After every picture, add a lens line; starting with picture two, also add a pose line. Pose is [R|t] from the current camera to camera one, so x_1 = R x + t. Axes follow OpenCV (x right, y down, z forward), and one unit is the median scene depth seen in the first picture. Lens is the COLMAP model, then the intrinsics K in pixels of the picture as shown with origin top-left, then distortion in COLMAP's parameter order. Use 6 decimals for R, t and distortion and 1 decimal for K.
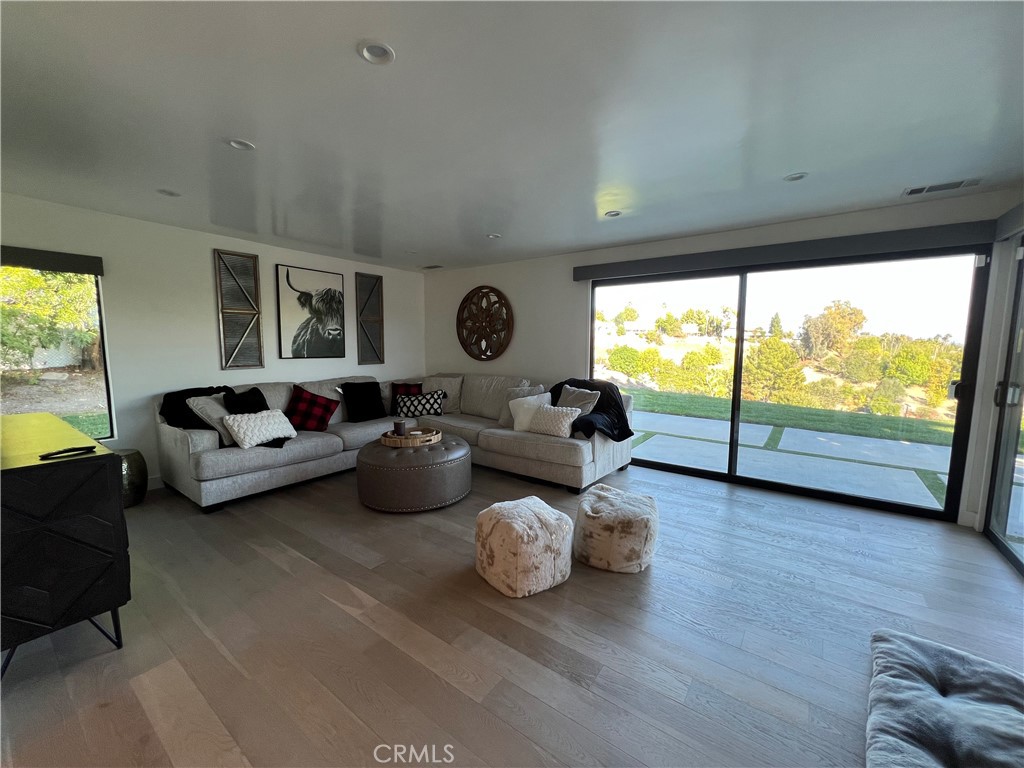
lens RADIAL K [[411.8, 0, 507.9], [0, 411.8, 384.9], [0, 0, 1]] dist [-0.002026, 0.000966]
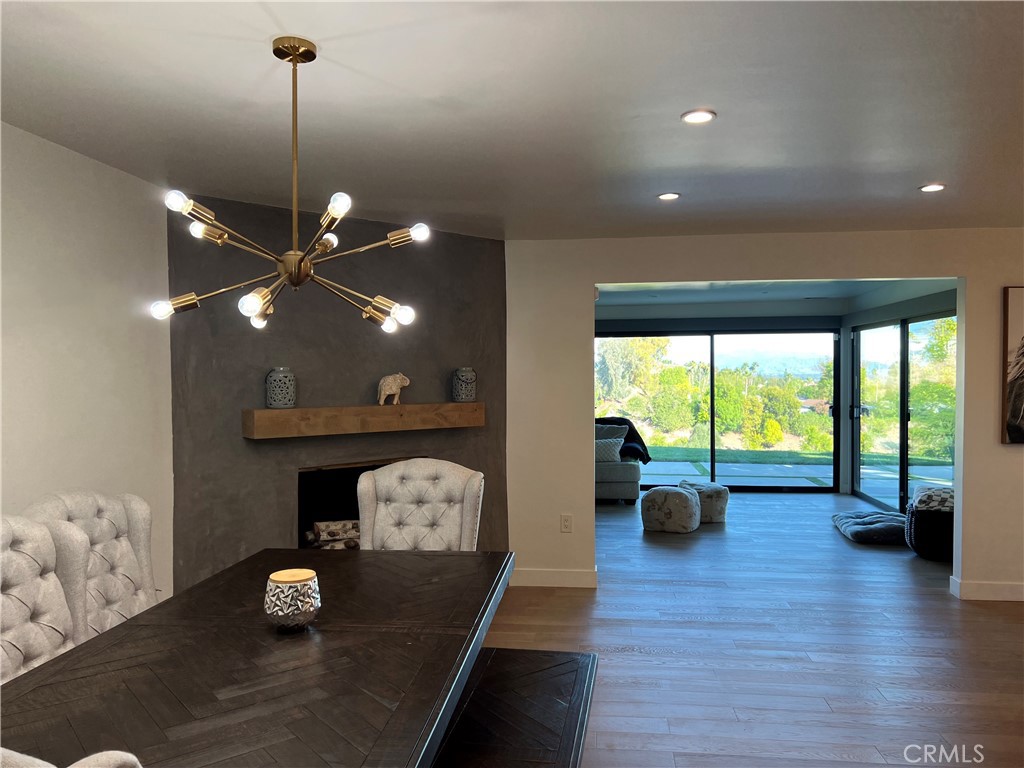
lens RADIAL K [[769.4, 0, 505.9], [0, 769.4, 389.1], [0, 0, 1]] dist [0.014867, -0.002694]
pose [[0.875046, -0.017811, 0.483712, -1.008706], [0.060496, 0.995512, -0.072781, 0.043554], [-0.480245, 0.092949, 0.872196, -0.704780]]
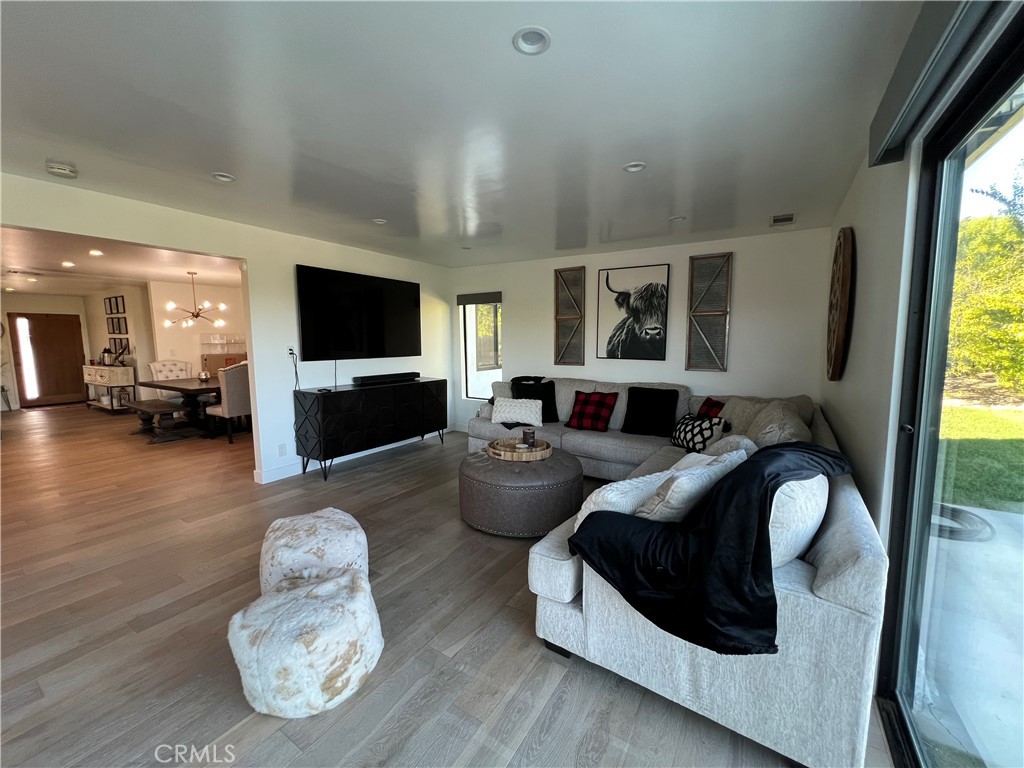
lens RADIAL K [[411.8, 0, 511.4], [0, 411.8, 381.8], [0, 0, 1]] dist [-0.002026, 0.000966]
pose [[0.067516, 0.099368, -0.992758, 0.484674], [-0.096462, 0.991017, 0.092633, -0.076947], [0.993044, 0.089510, 0.076494, 0.672083]]
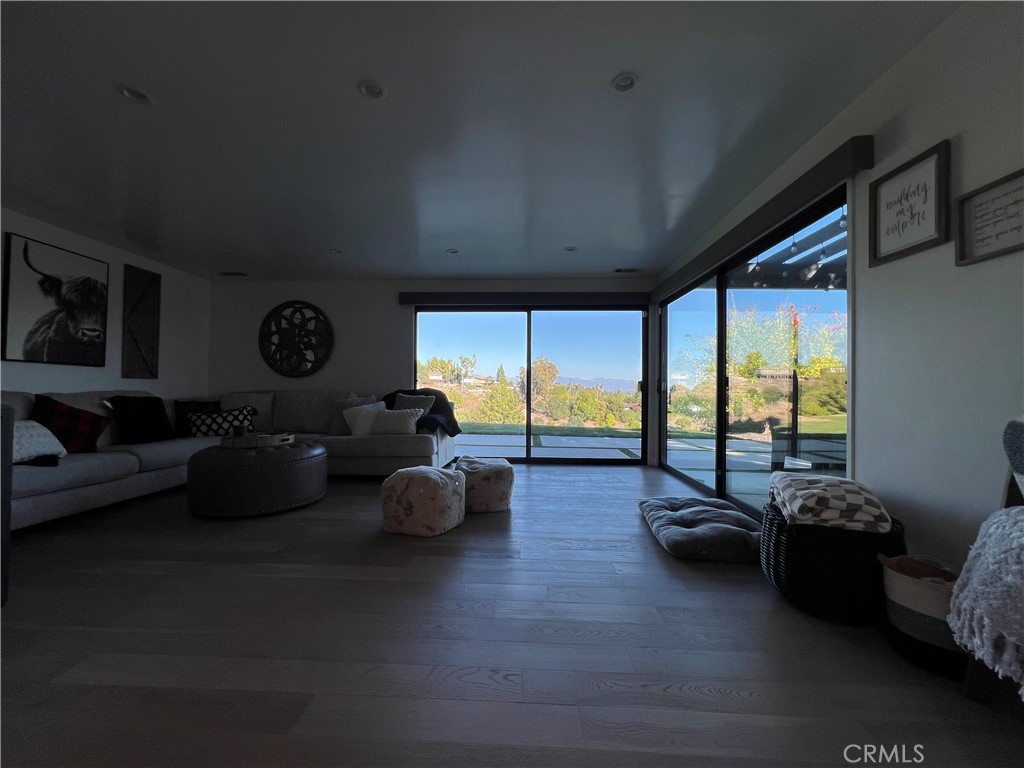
lens RADIAL K [[411.8, 0, 510.9], [0, 411.8, 384.2], [0, 0, 1]] dist [-0.002026, 0.000966]
pose [[0.826326, 0.011195, 0.563081, -0.215196], [0.053462, 0.993728, -0.098212, 0.091460], [-0.560649, 0.111258, 0.820545, -0.075213]]
